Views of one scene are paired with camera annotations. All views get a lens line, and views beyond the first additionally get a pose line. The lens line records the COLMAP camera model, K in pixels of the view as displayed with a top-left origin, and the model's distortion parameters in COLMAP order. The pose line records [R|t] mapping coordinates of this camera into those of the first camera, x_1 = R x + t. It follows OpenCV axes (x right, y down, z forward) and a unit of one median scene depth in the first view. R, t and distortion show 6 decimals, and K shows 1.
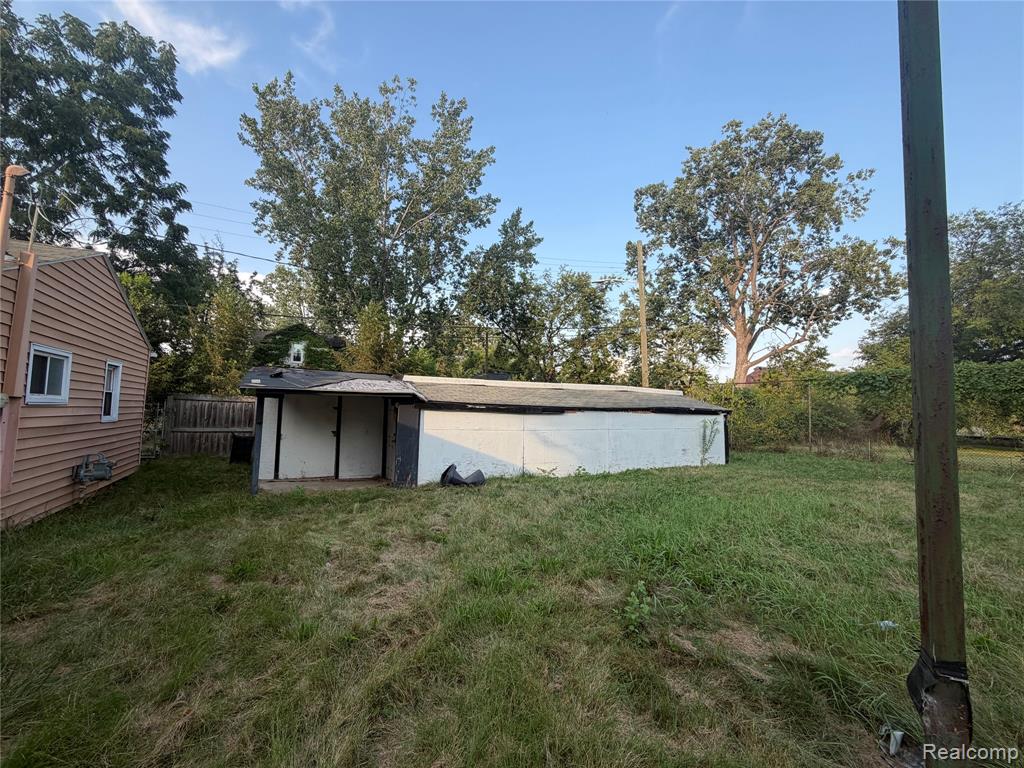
lens RADIAL K [[407.4, 0, 512.0], [0, 407.4, 384.0], [0, 0, 1]] dist [0.000628, 0.000178]
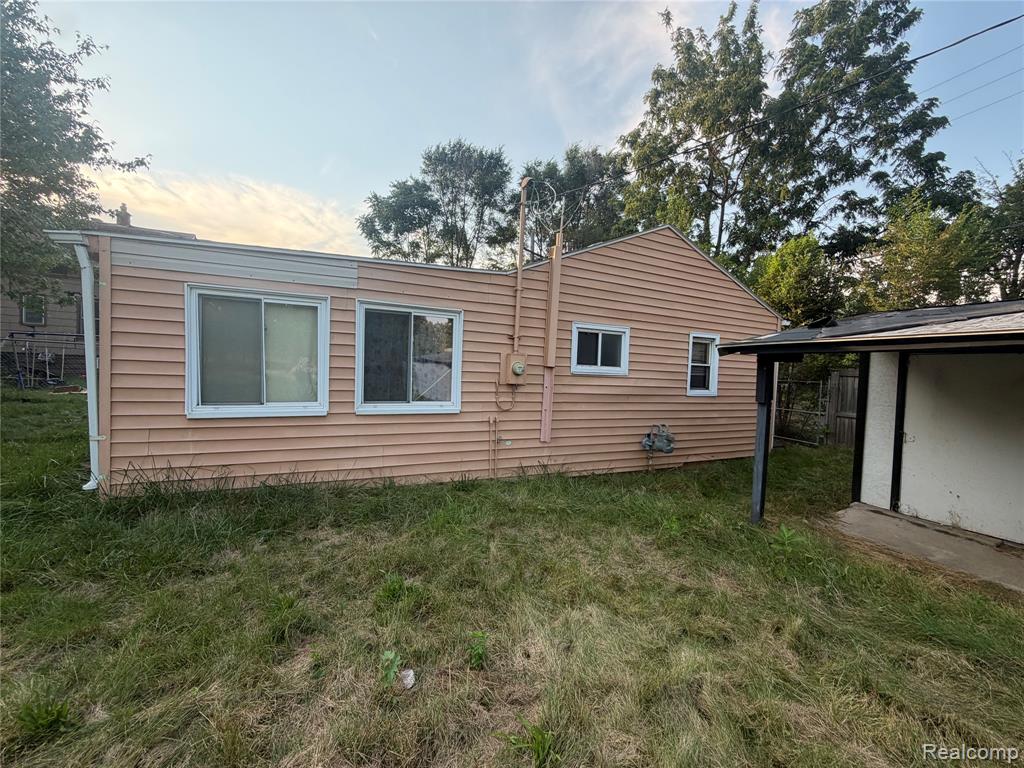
lens RADIAL K [[411.8, 0, 515.2], [0, 411.8, 384.6], [0, 0, 1]] dist [0.002481, 0.000537]
pose [[-0.058536, 0.001598, -0.998284, 0.008185], [0.028369, 0.999598, -0.000063, 0.021769], [0.997882, -0.028324, -0.058558, 0.254415]]
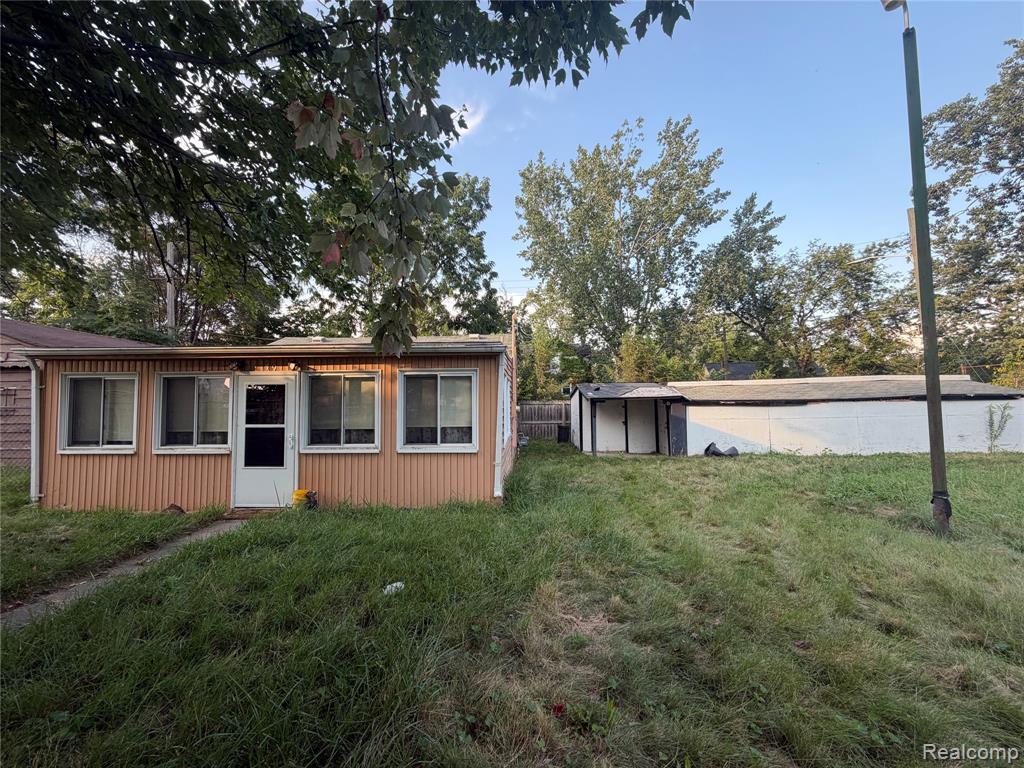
lens RADIAL K [[409.7, 0, 509.2], [0, 409.7, 386.3], [0, 0, 1]] dist [-0.000006, -0.000613]
pose [[0.852425, -0.059525, -0.519450, 0.003685], [0.069772, 0.997563, 0.000184, -0.024975], [0.518173, -0.036400, 0.854501, -0.281498]]
